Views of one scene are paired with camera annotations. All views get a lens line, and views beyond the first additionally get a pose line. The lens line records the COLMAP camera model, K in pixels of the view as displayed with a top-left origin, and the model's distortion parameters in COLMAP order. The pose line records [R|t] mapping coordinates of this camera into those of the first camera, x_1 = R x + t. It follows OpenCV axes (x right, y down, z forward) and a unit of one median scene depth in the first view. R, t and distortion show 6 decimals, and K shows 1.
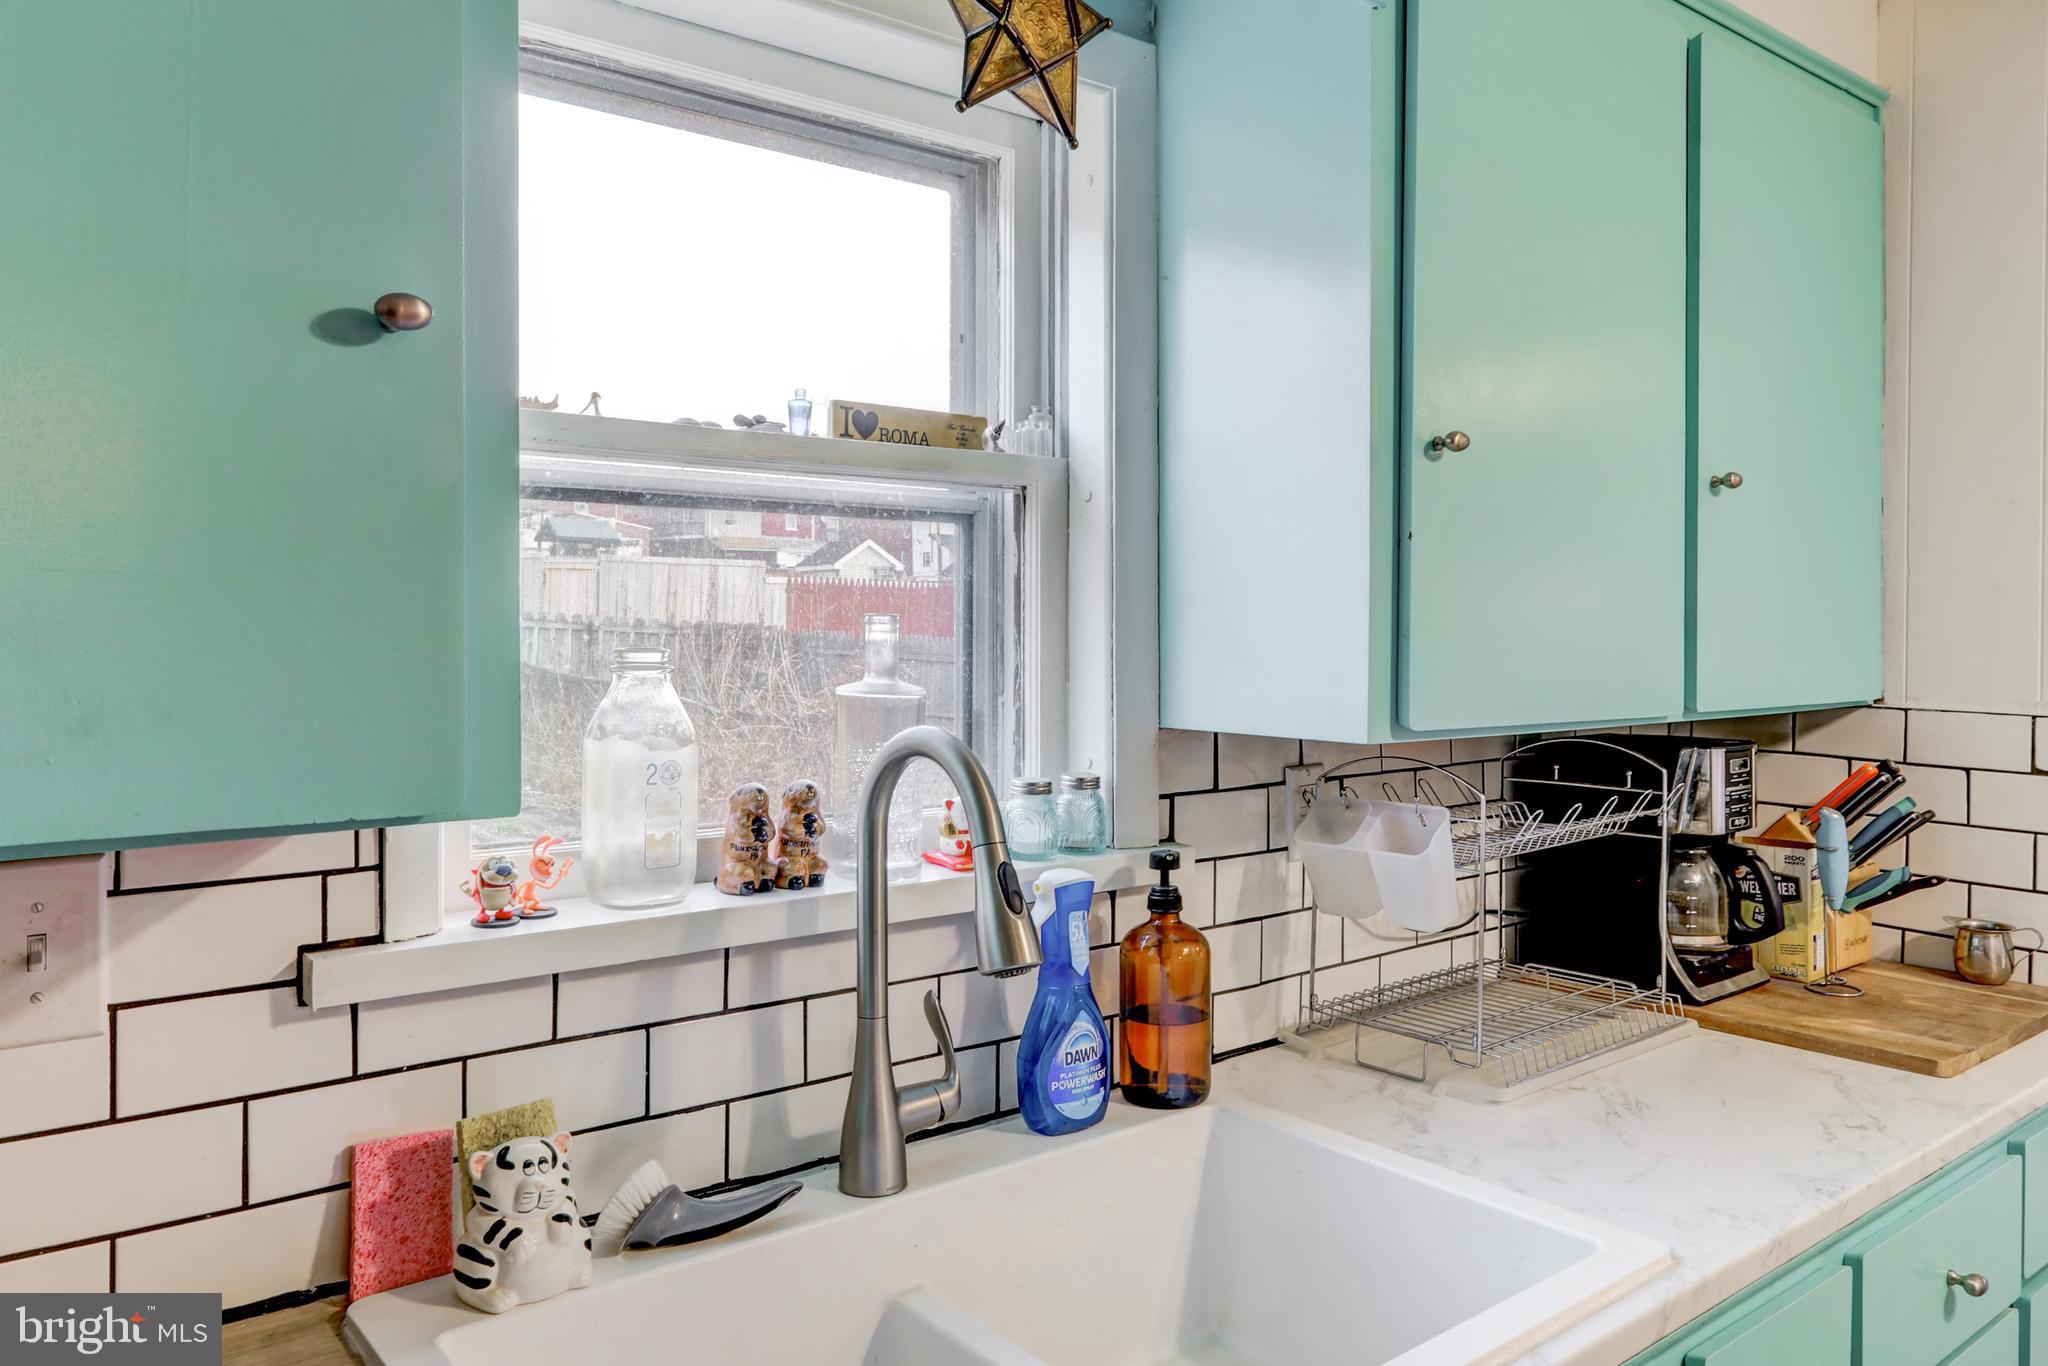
lens RADIAL K [[1463.4, 0, 1015.6], [0, 1463.4, 642.1], [0, 0, 1]] dist [-0.006552, -0.001045]
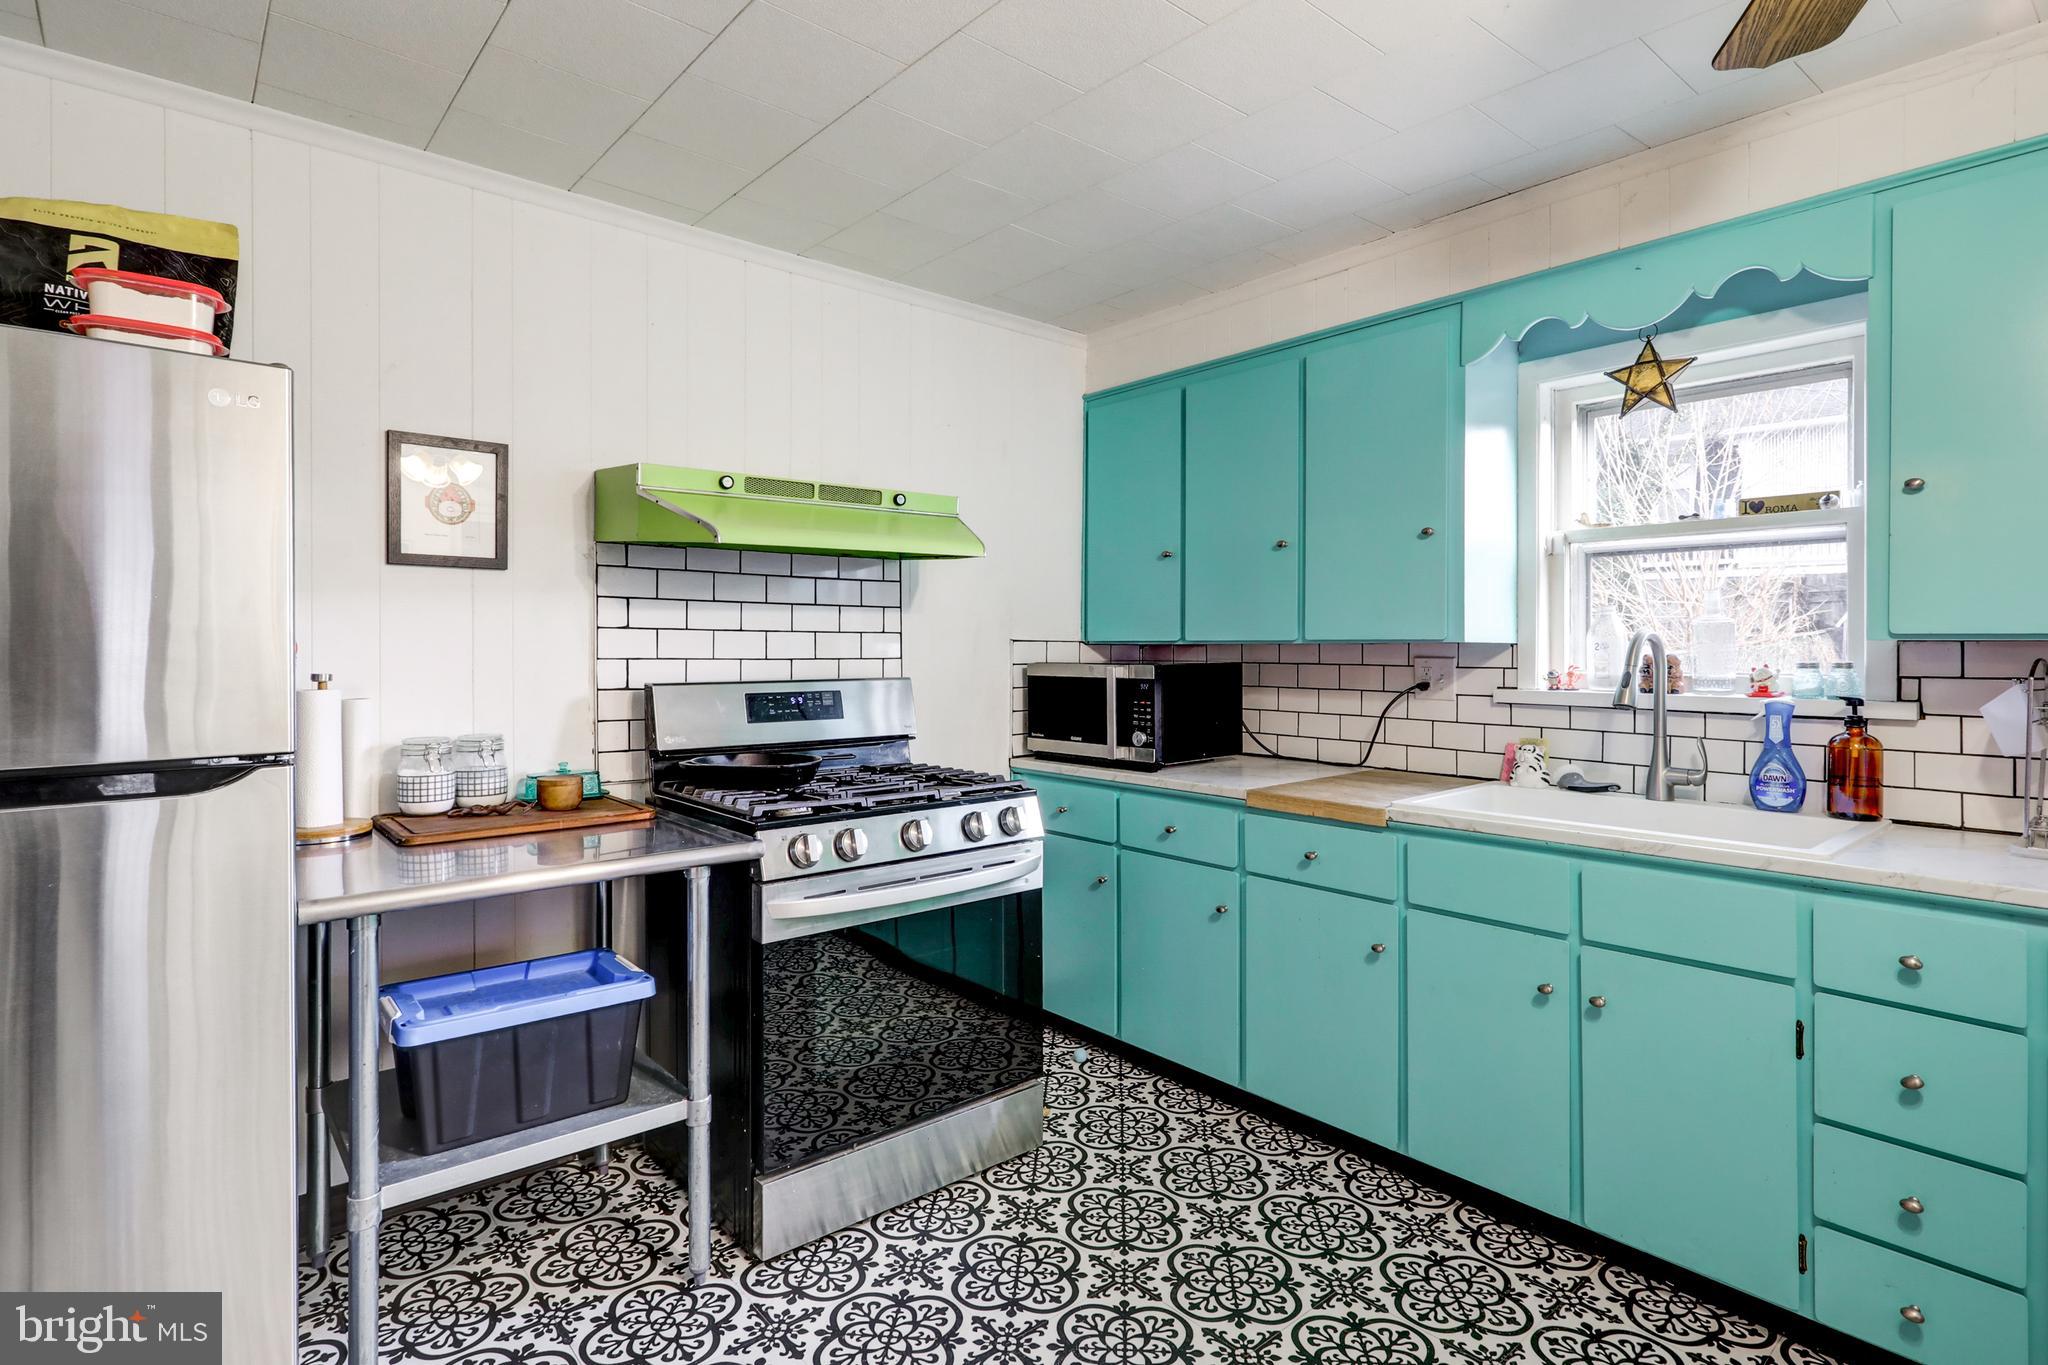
lens RADIAL K [[1019.4, 0, 1002.0], [0, 1019.4, 652.1], [0, 0, 1]] dist [-0.017528, 0.002444]
pose [[0.013095, 0.009214, -0.999872, 1.606928], [-0.010012, 0.999909, 0.009083, 0.083604], [0.999864, 0.009892, 0.013186, -0.231710]]
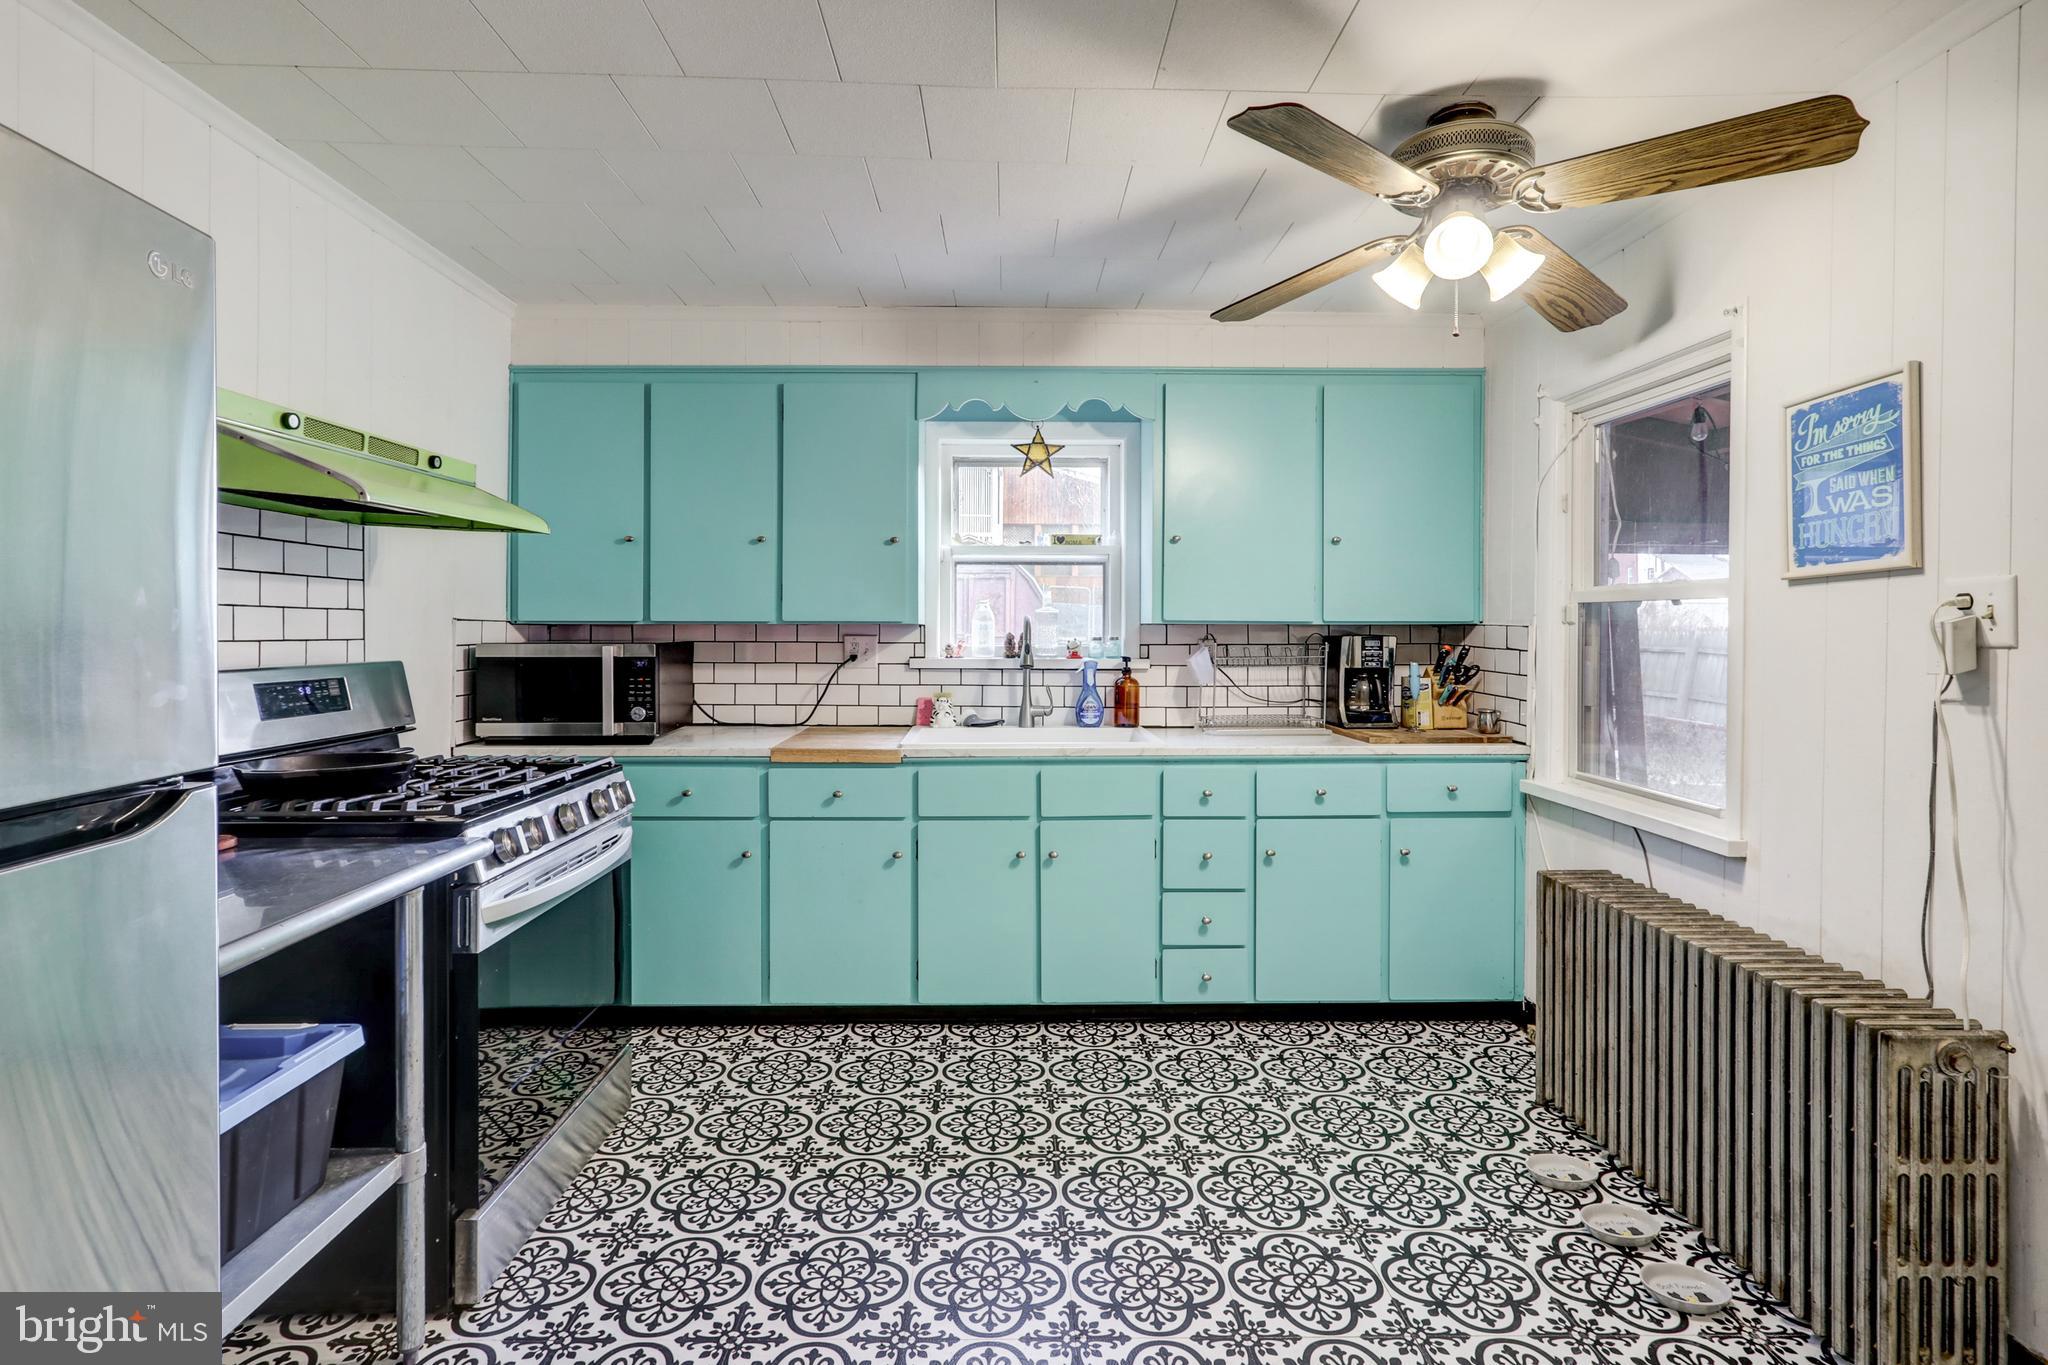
lens RADIAL K [[1019.4, 0, 1014.6], [0, 1019.4, 625.7], [0, 0, 1]] dist [-0.017528, 0.002444]
pose [[0.787982, 0.003550, -0.615688, 1.508389], [-0.010846, 0.999908, -0.008116, 0.096834], [0.615603, 0.013073, 0.787948, -1.192449]]
